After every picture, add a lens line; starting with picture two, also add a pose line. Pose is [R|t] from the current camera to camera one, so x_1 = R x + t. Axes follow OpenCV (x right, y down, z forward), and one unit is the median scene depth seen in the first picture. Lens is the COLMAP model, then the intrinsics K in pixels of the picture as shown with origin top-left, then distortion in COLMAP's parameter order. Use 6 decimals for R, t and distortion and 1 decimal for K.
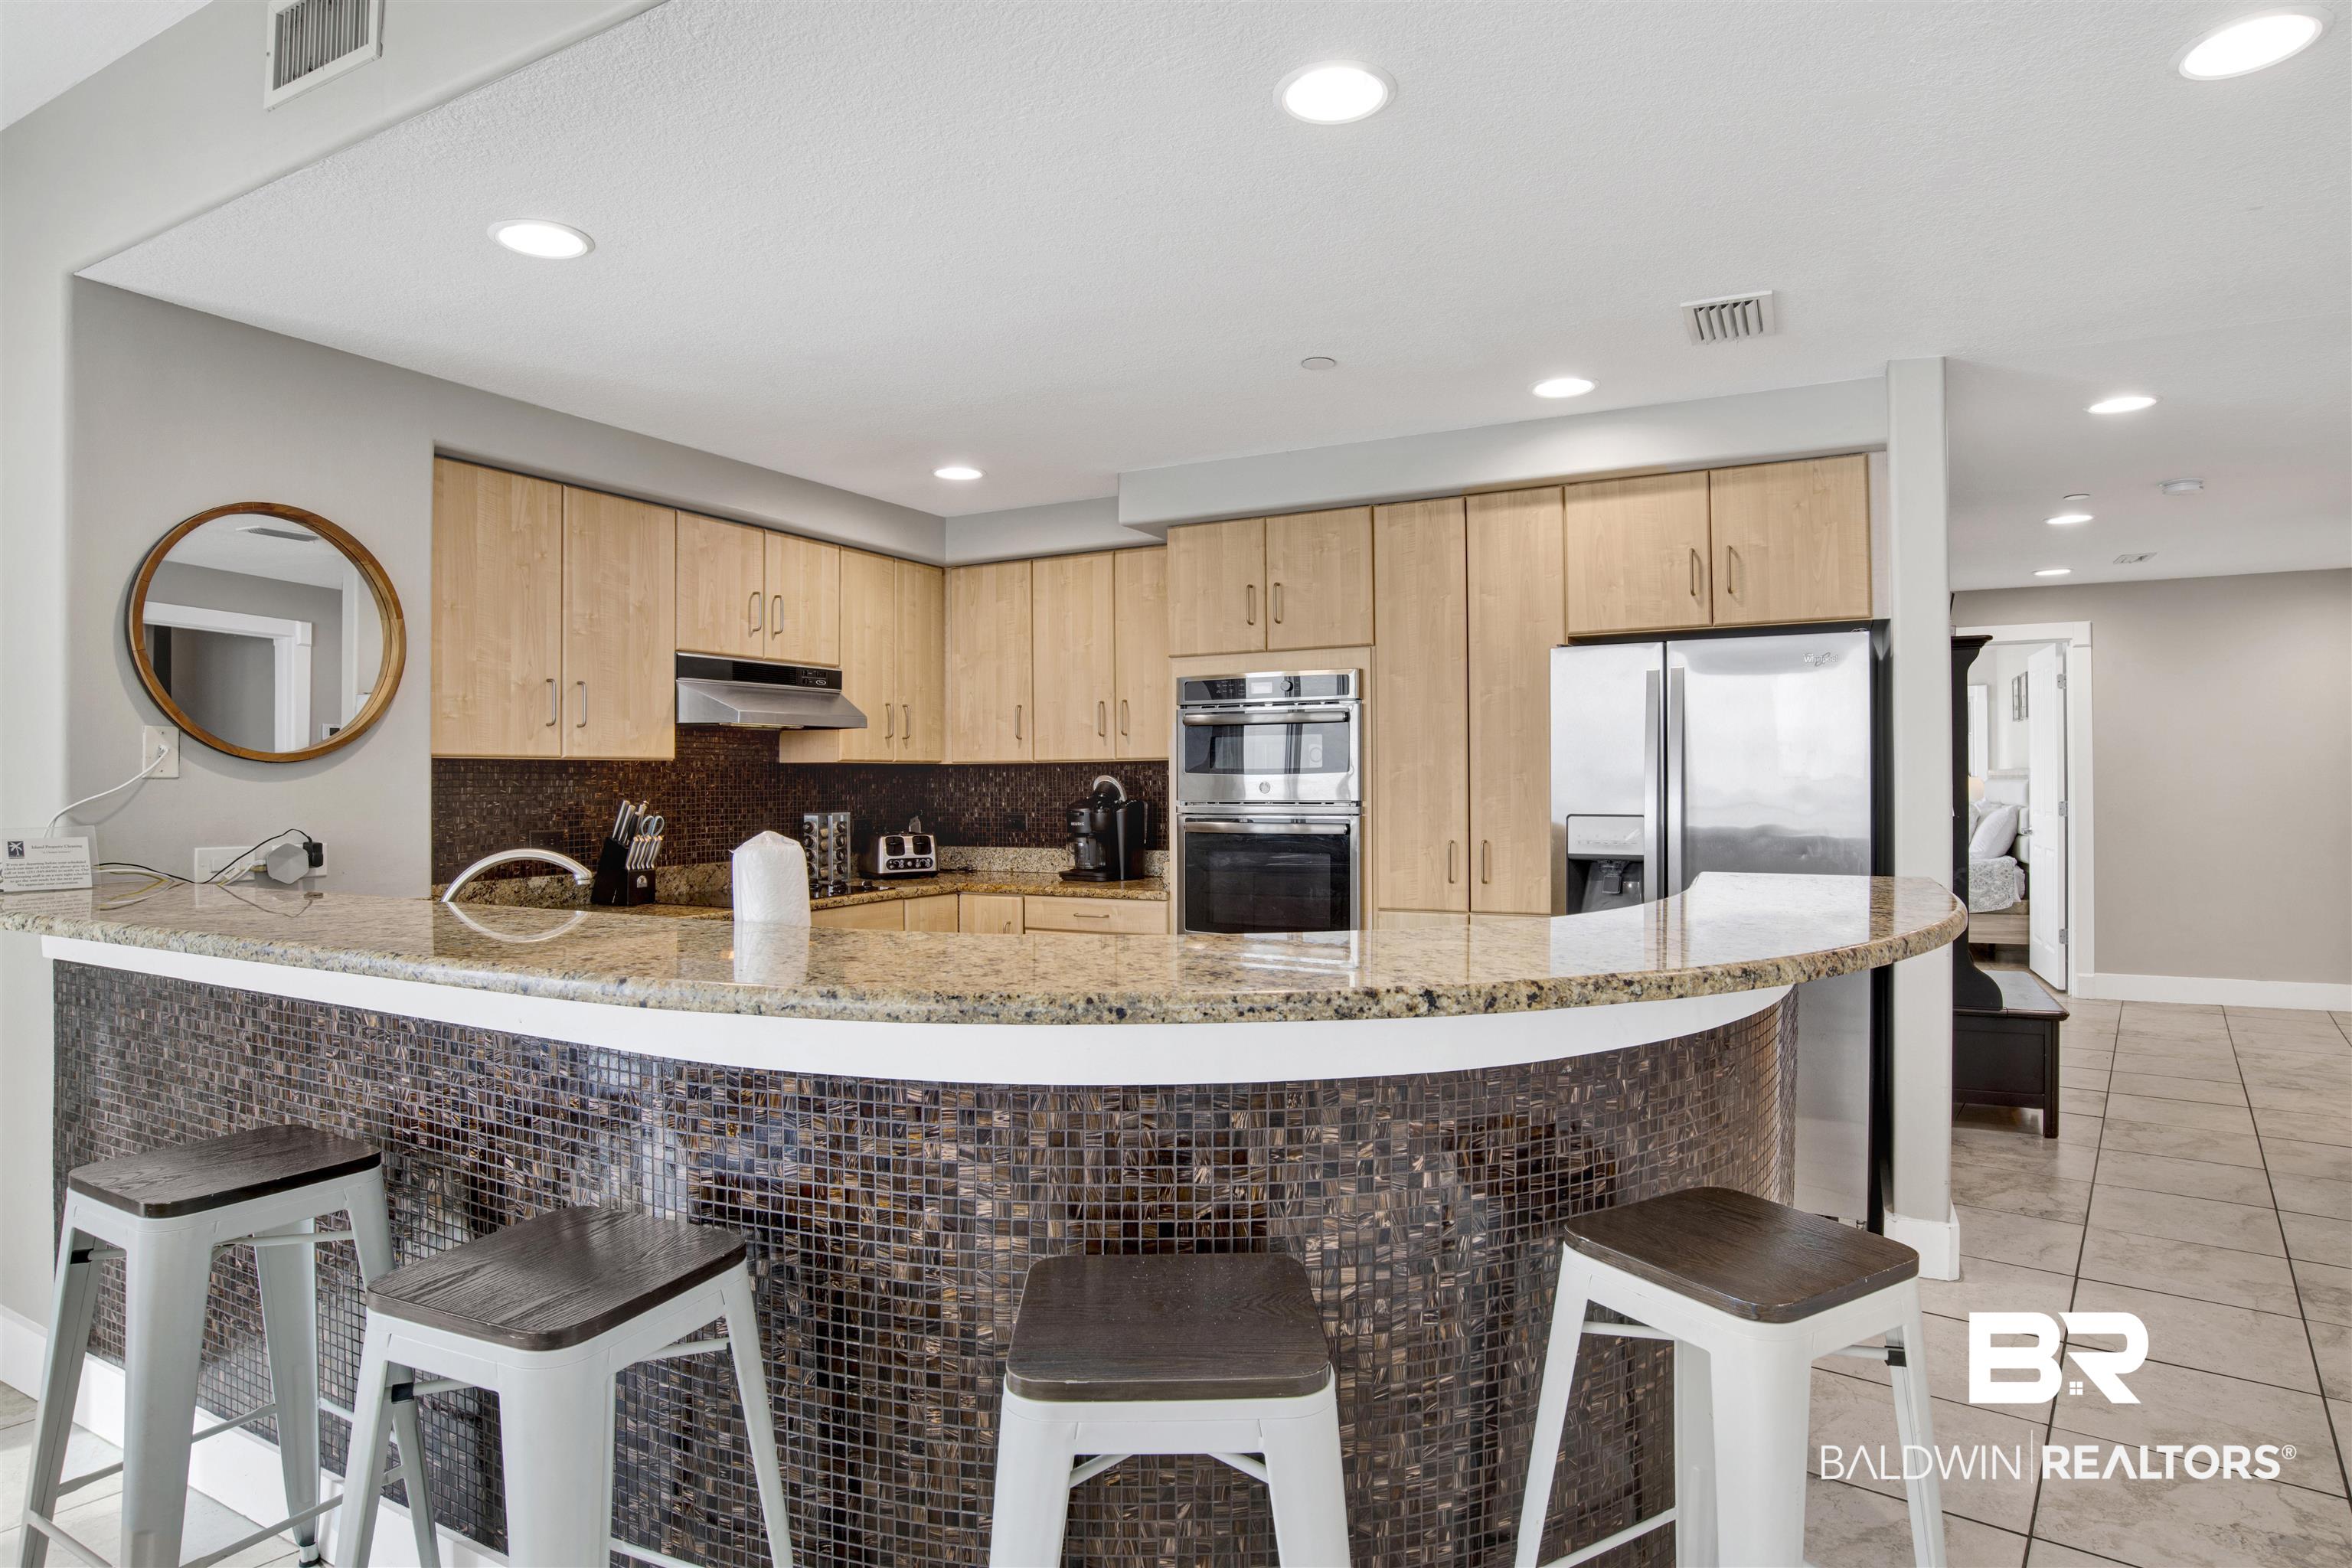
lens RADIAL K [[1246.8, 0, 1223.5], [0, 1246.8, 781.4], [0, 0, 1]] dist [-0.074877, 0.022556]
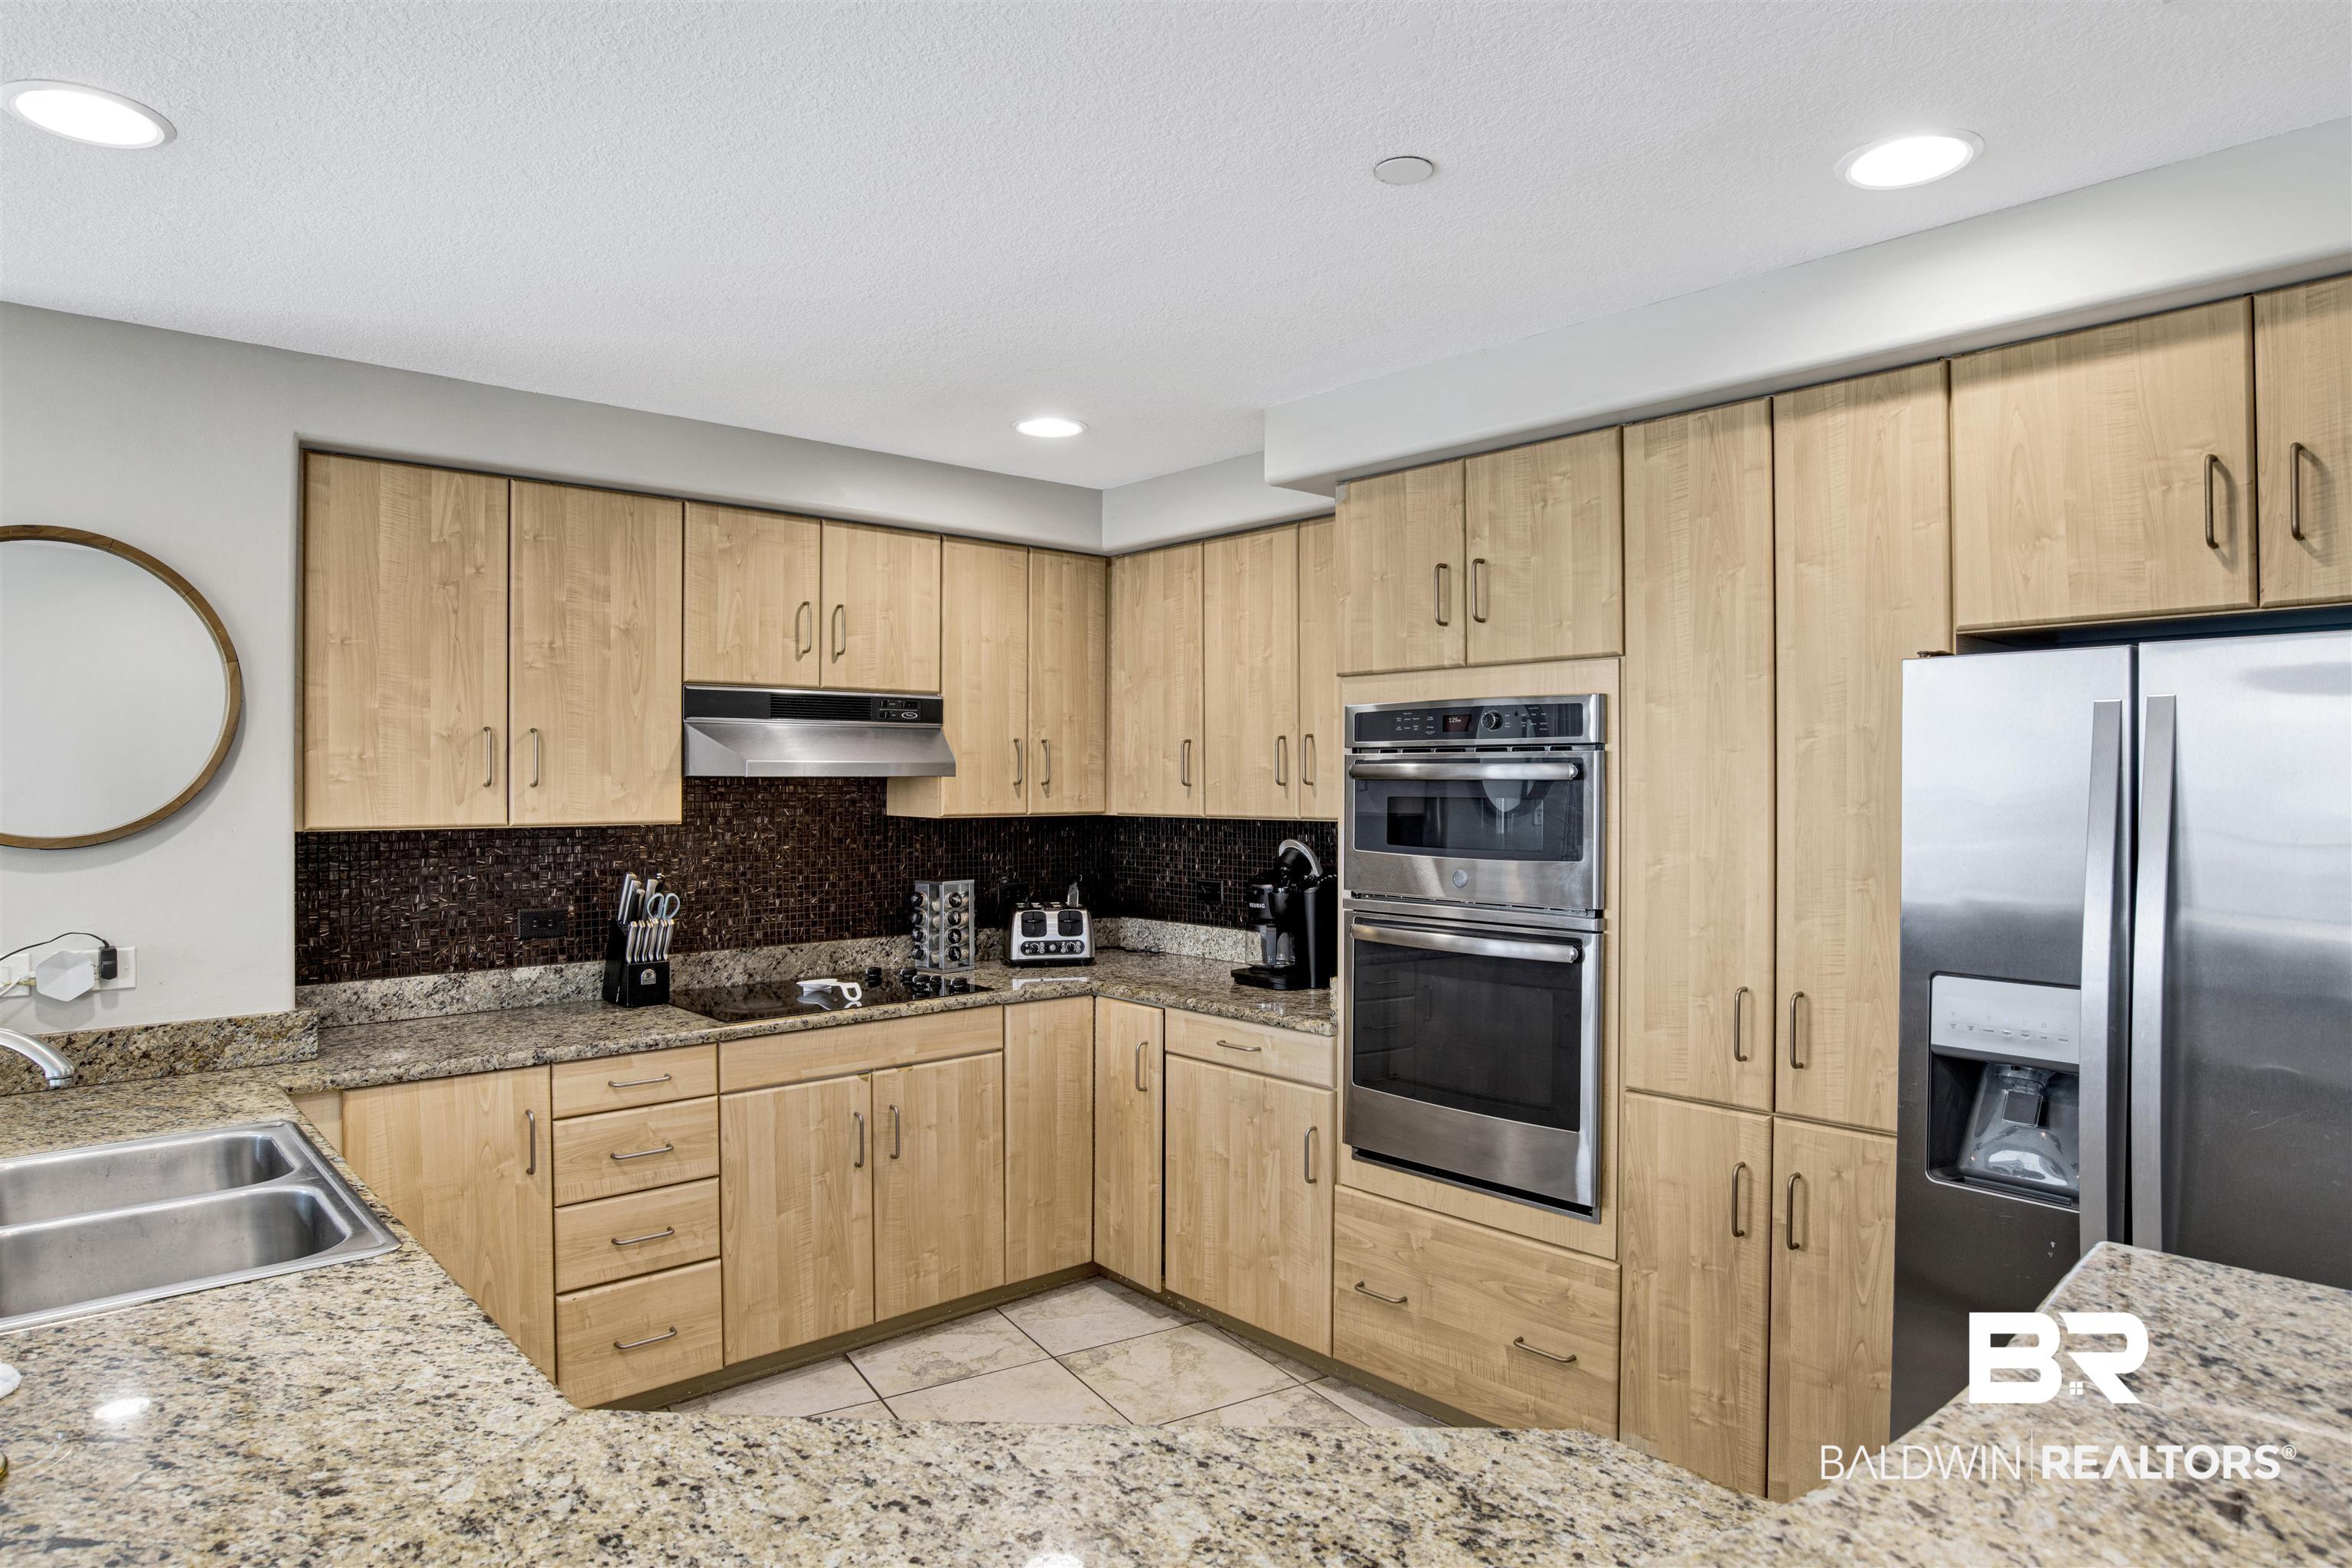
lens RADIAL K [[1366.1, 0, 1217.7], [0, 1366.1, 785.2], [0, 0, 1]] dist [-0.068726, 0.026818]
pose [[0.936054, 0.009007, -0.351742, 0.175330], [-0.008173, 0.999959, 0.003855, -0.048420], [0.351762, -0.000734, 0.936089, 0.320715]]
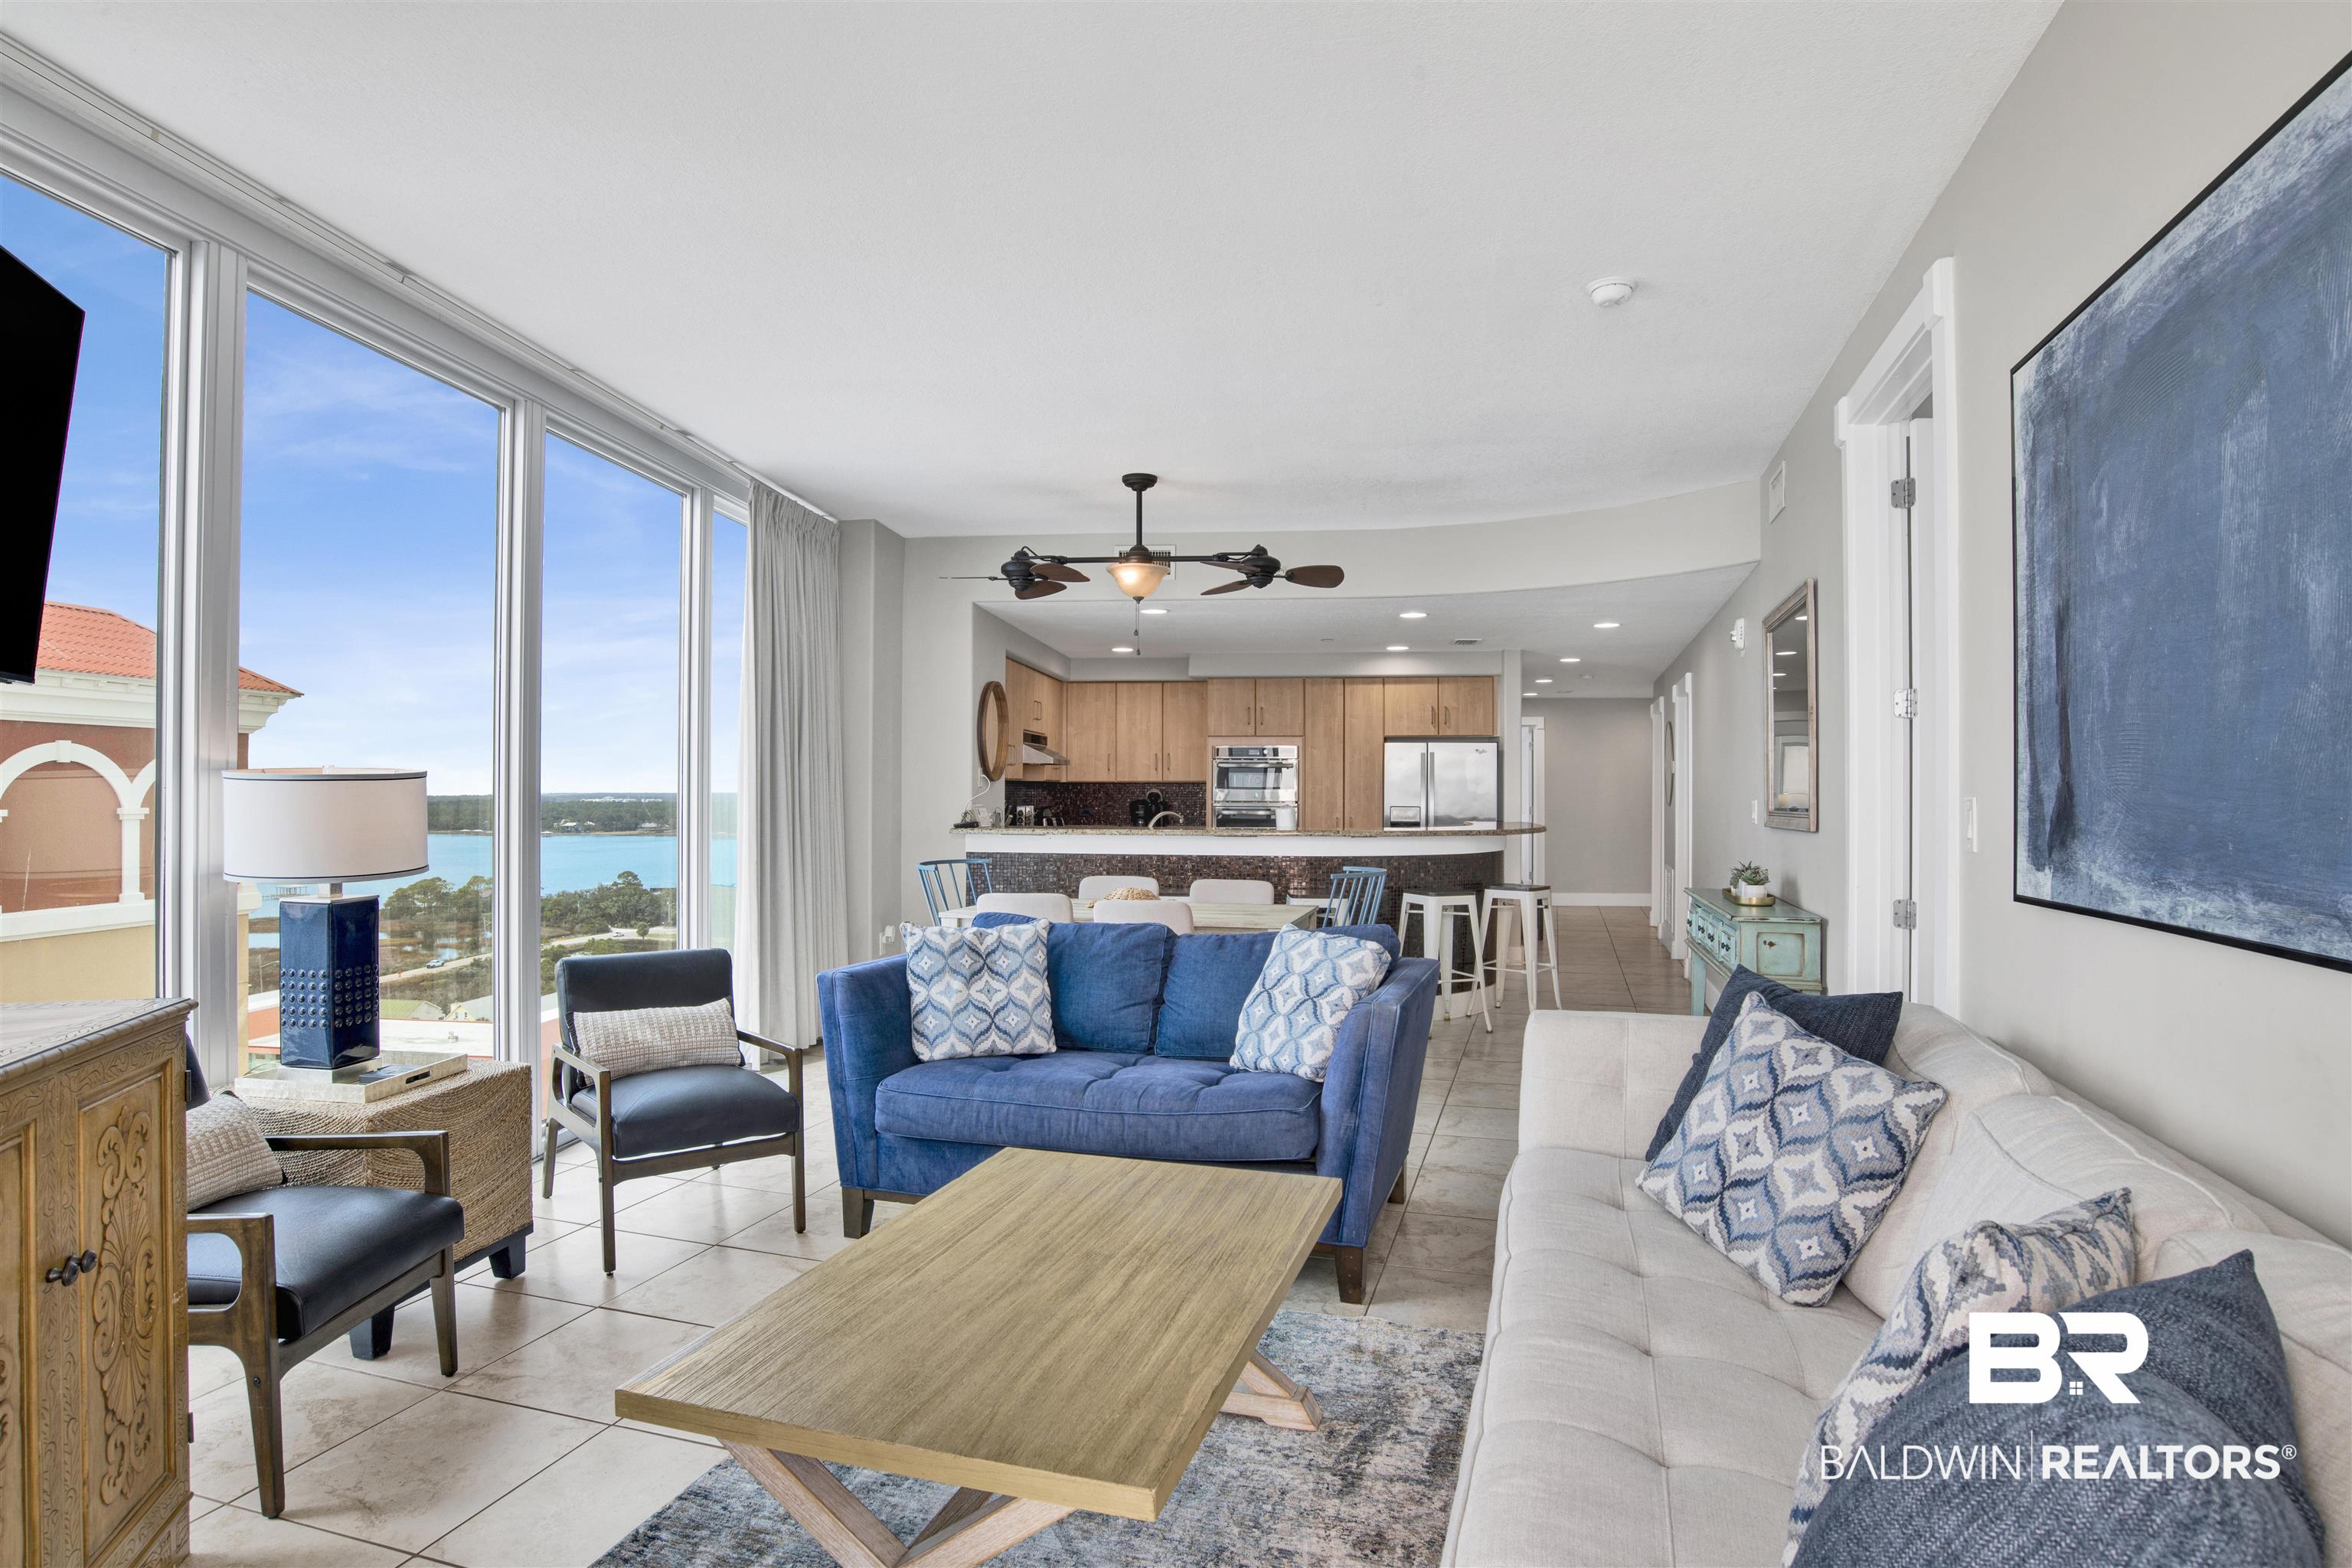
lens RADIAL K [[1127.9, 0, 1224.8], [0, 1127.9, 782.5], [0, 0, 1]] dist [-0.000073, 0.000003]
pose [[0.929679, 0.012139, 0.368171, -0.858053], [-0.008775, 0.999903, -0.010809, 0.005432], [-0.368267, 0.006819, 0.929695, -1.015829]]
